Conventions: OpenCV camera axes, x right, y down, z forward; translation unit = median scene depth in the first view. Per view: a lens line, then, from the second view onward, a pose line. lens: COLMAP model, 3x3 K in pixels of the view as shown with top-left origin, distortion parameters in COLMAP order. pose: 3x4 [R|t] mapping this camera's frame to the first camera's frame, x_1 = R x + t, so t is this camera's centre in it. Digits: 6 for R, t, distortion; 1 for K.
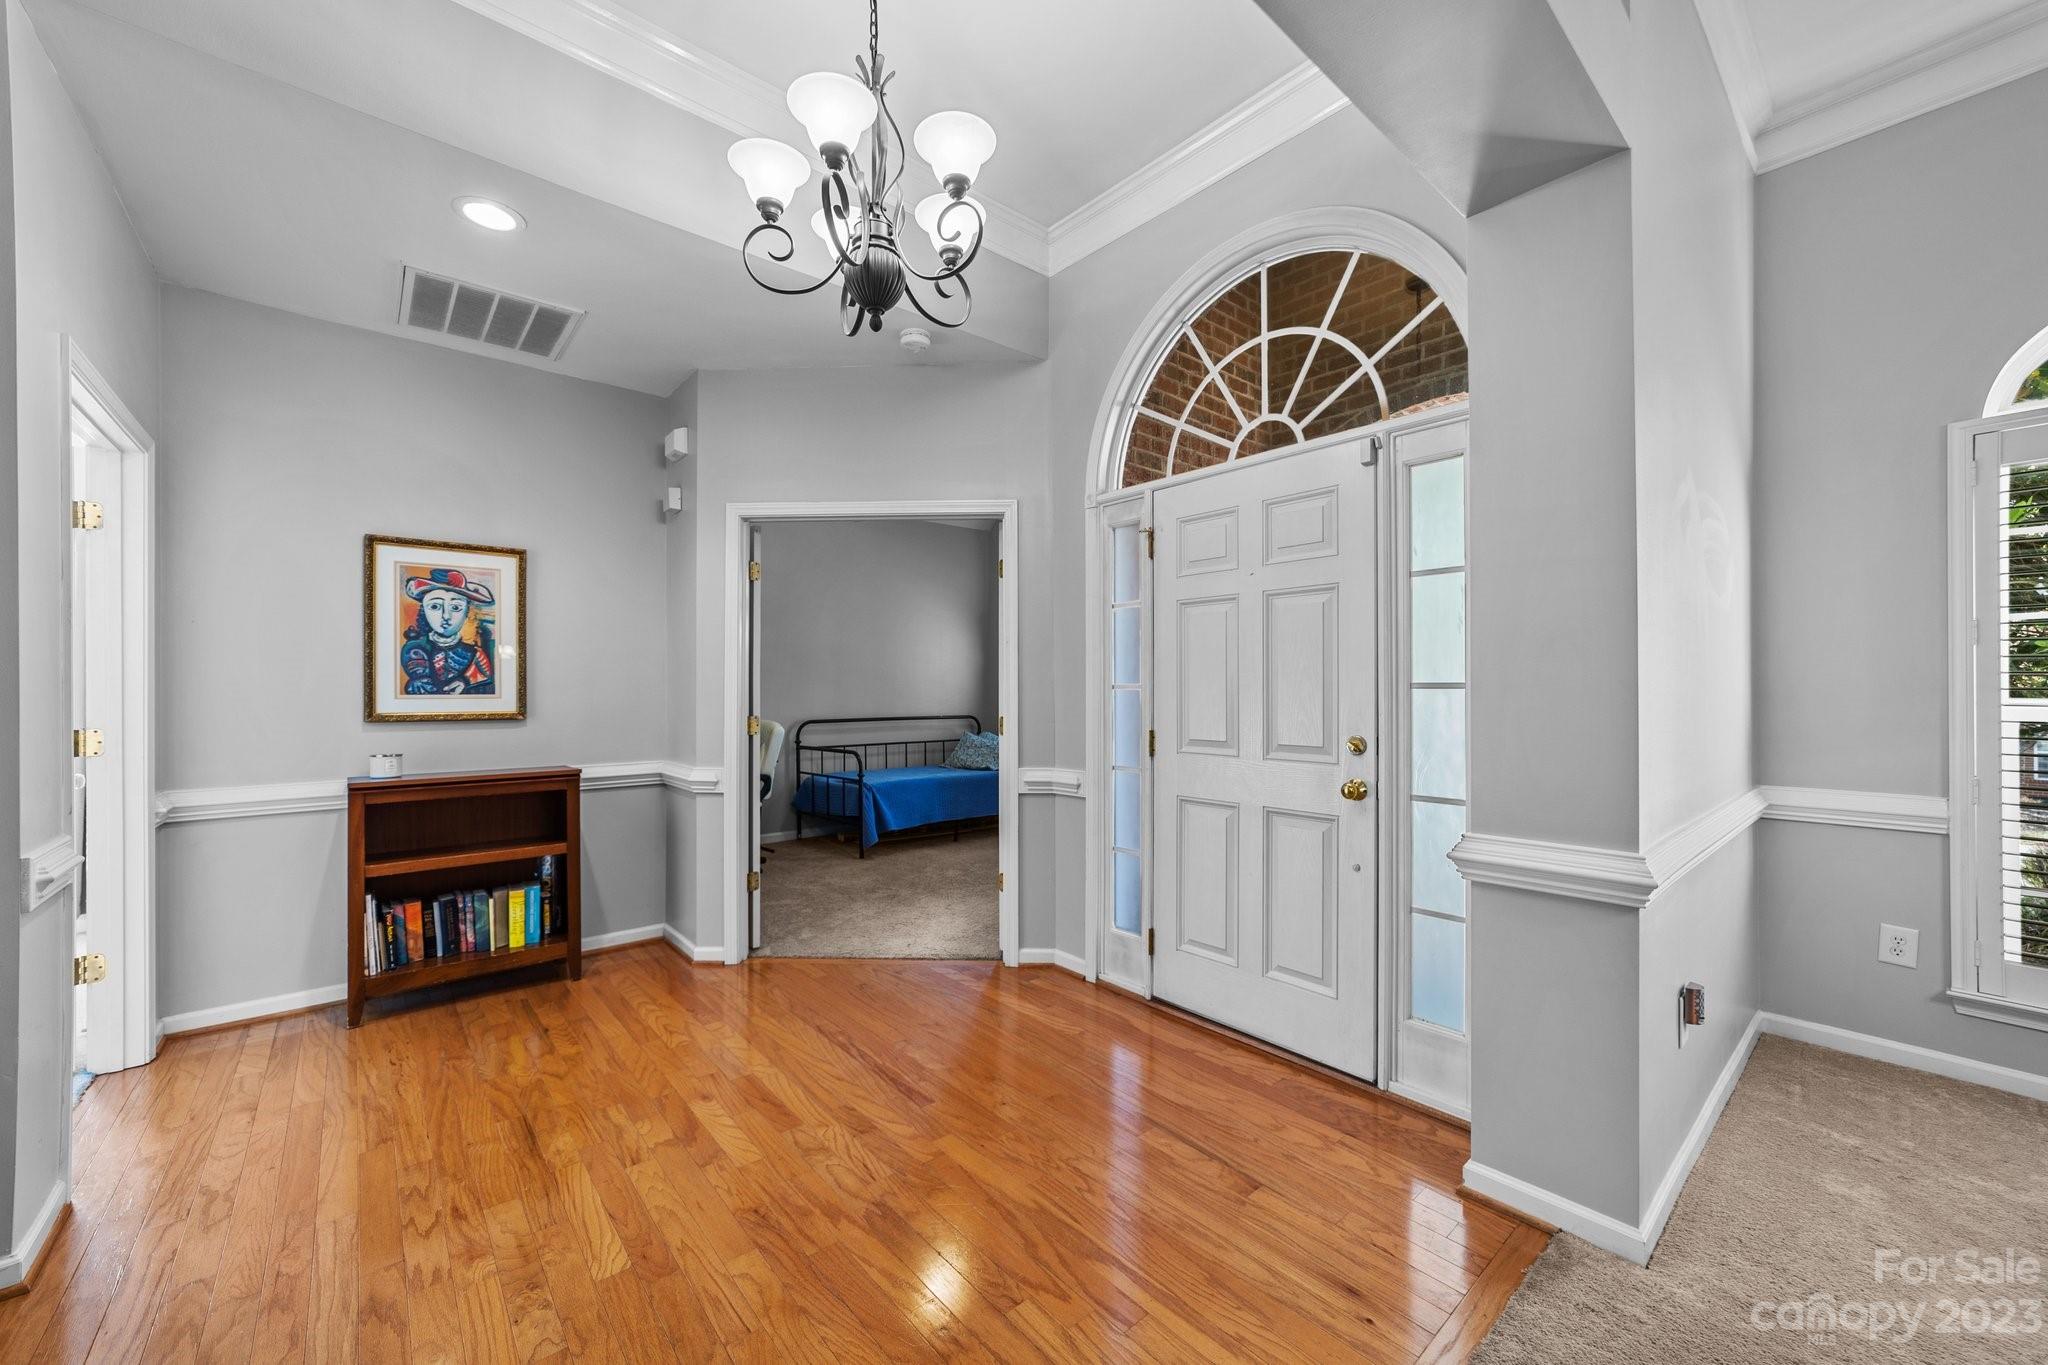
lens RADIAL K [[786.2, 0, 1023.0], [0, 786.2, 689.6], [0, 0, 1]] dist [-0.008357, 0.000179]
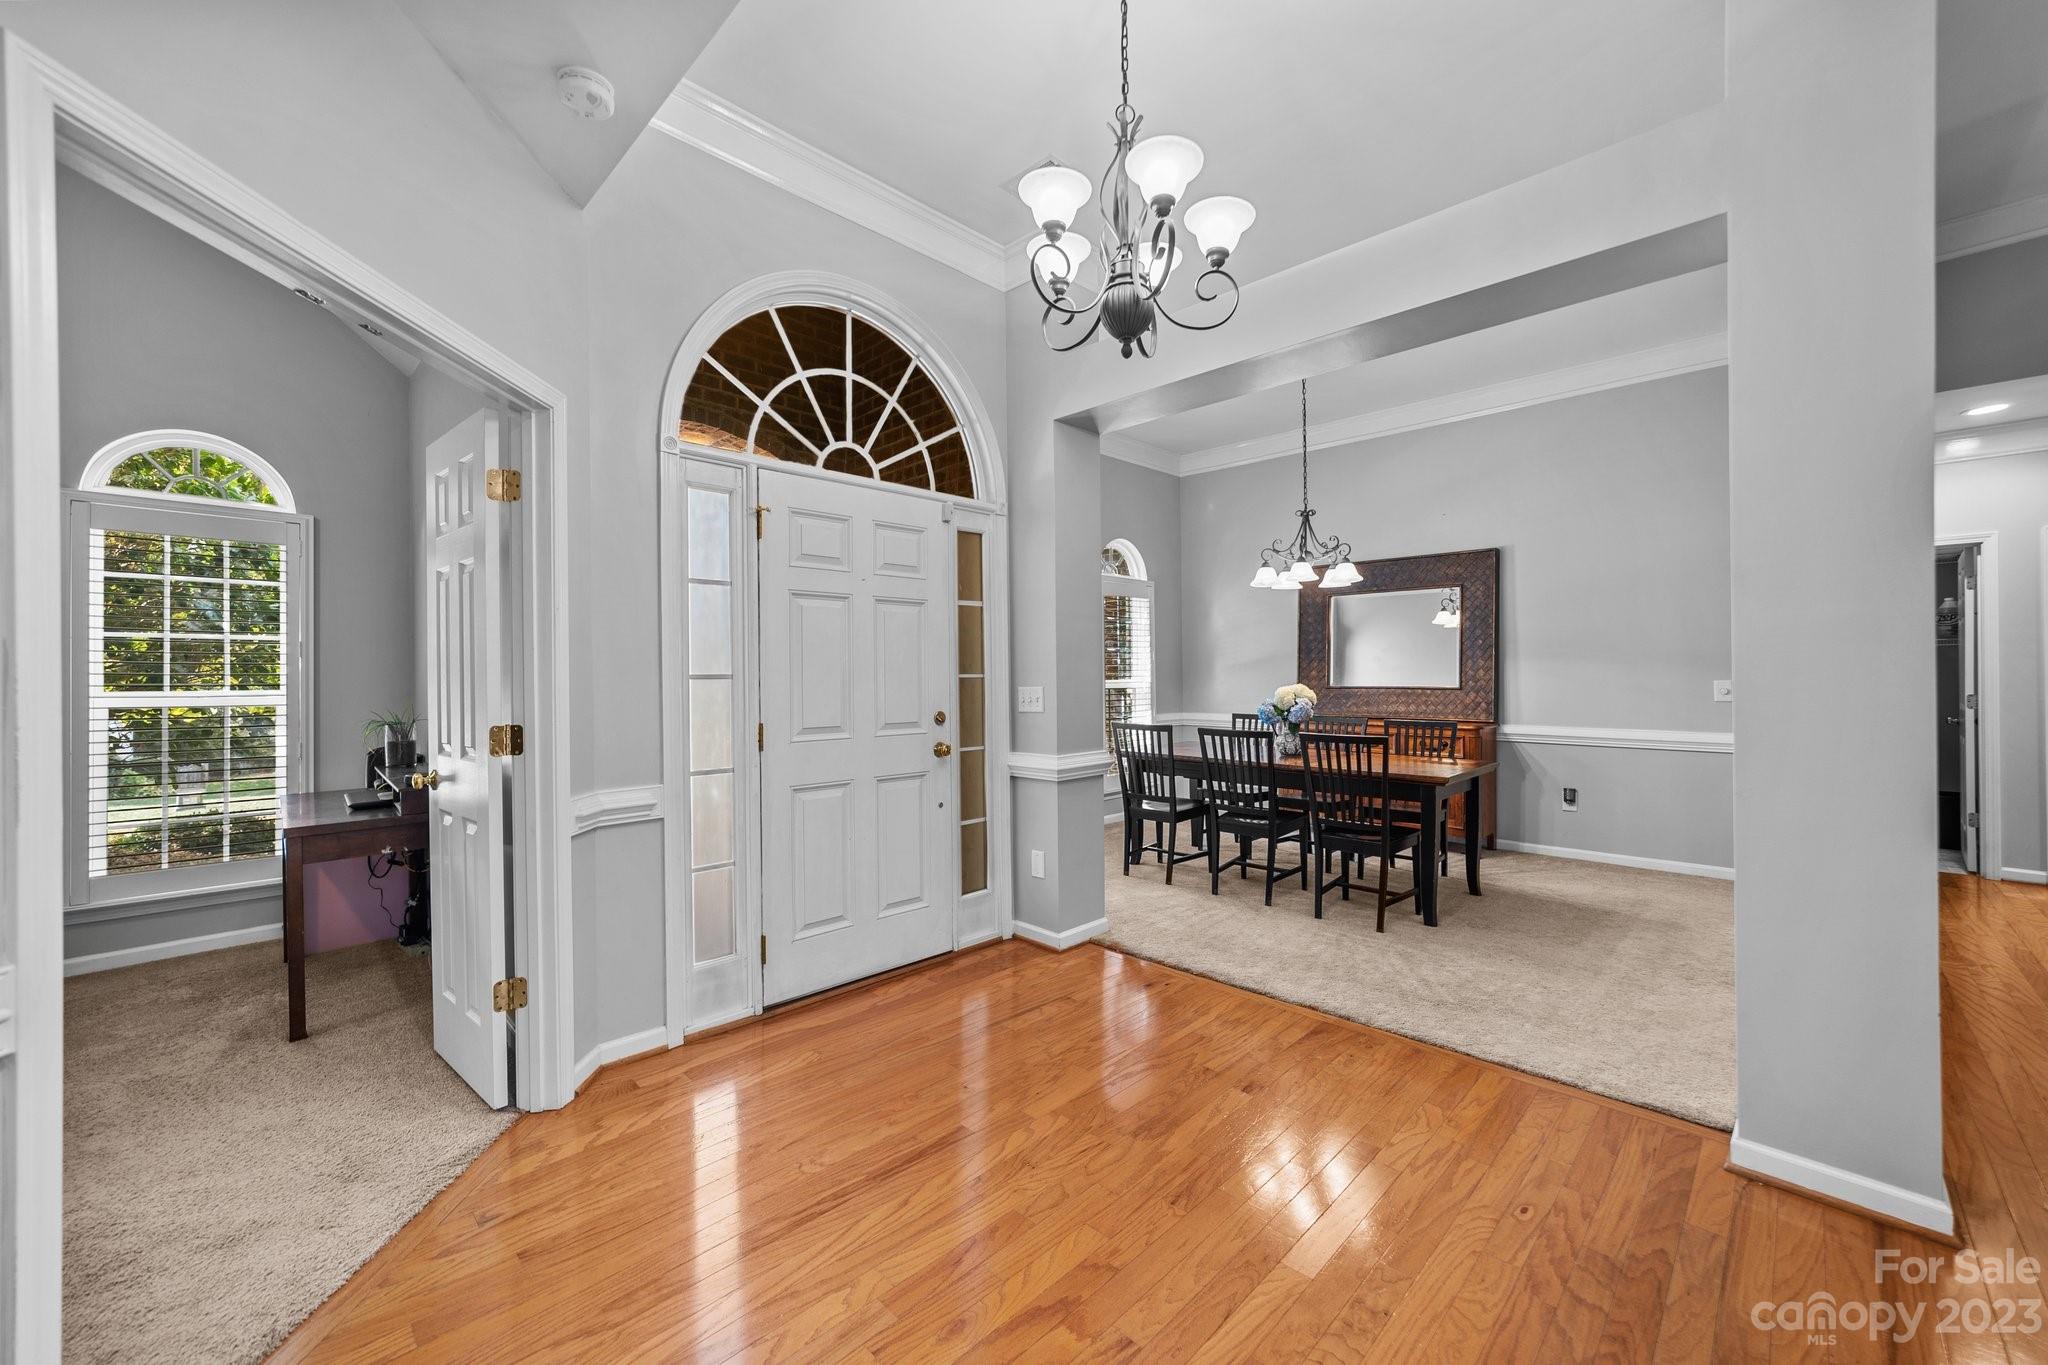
lens RADIAL K [[774.6, 0, 1044.2], [0, 774.6, 673.4], [0, 0, 1]] dist [-0.013707, 0.000009]
pose [[-0.084807, 0.006171, 0.996378, -0.802302], [0.006044, 0.999966, -0.005679, -0.000152], [-0.996379, 0.005540, -0.084842, 0.764582]]
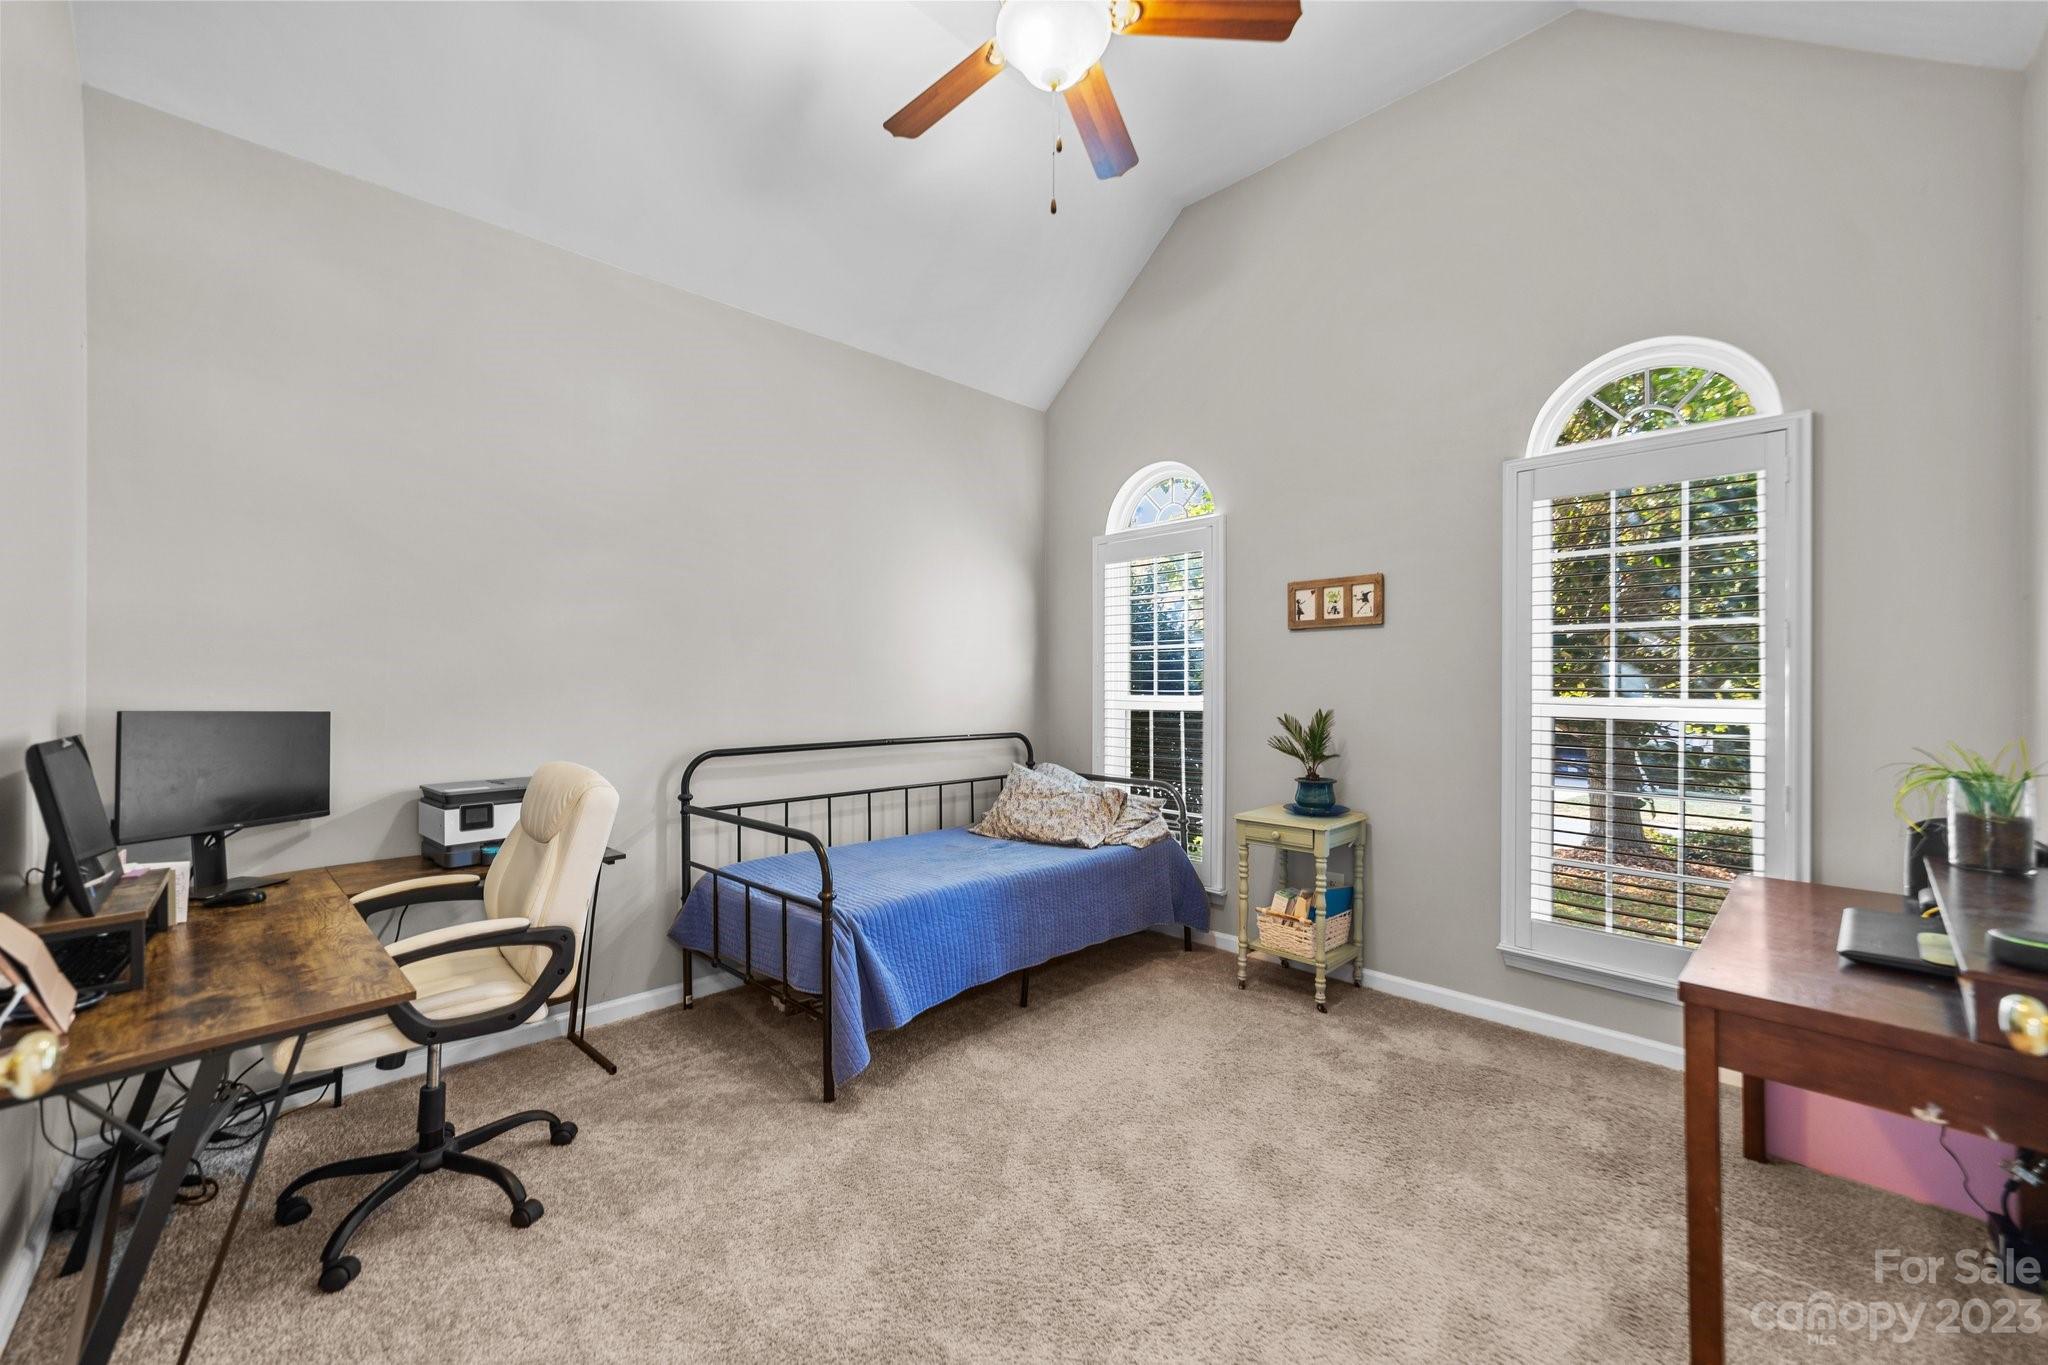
lens RADIAL K [[805.7, 0, 1023.9], [0, 805.7, 689.7], [0, 0, 1]] dist [-0.023329, 0.011764]
pose [[0.997829, 0.004509, 0.065699, -0.260330], [-0.004542, 0.999990, 0.000353, 0.005546], [-0.065697, -0.000650, 0.997839, 1.133603]]
